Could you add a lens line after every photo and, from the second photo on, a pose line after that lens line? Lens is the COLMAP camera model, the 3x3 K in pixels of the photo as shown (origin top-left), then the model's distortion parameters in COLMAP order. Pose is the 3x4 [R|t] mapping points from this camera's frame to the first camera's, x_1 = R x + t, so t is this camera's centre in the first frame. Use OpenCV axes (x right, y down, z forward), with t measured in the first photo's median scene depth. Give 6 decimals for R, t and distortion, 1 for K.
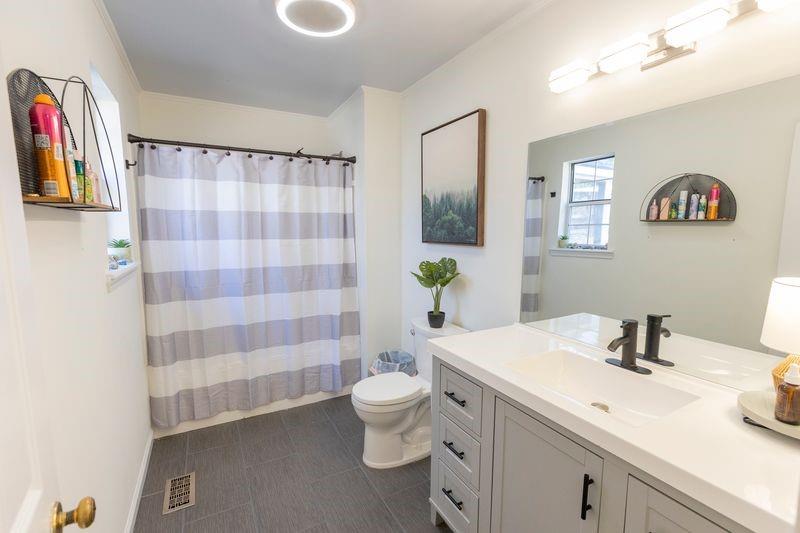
lens RADIAL K [[365.6, 0, 401.3], [0, 365.6, 265.4], [0, 0, 1]] dist [0.003204, -0.000083]
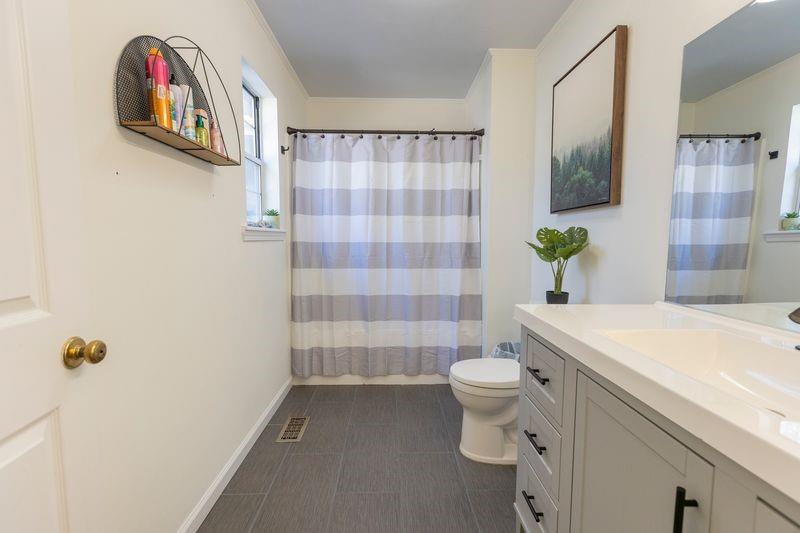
lens RADIAL K [[366.2, 0, 385.1], [0, 366.2, 253.9], [0, 0, 1]] dist [0.000343, -0.000420]
pose [[0.893362, 0.035840, -0.447905, 0.095483], [-0.051092, 0.998451, -0.022011, 0.067158], [0.446423, 0.042549, 0.893810, 0.070357]]
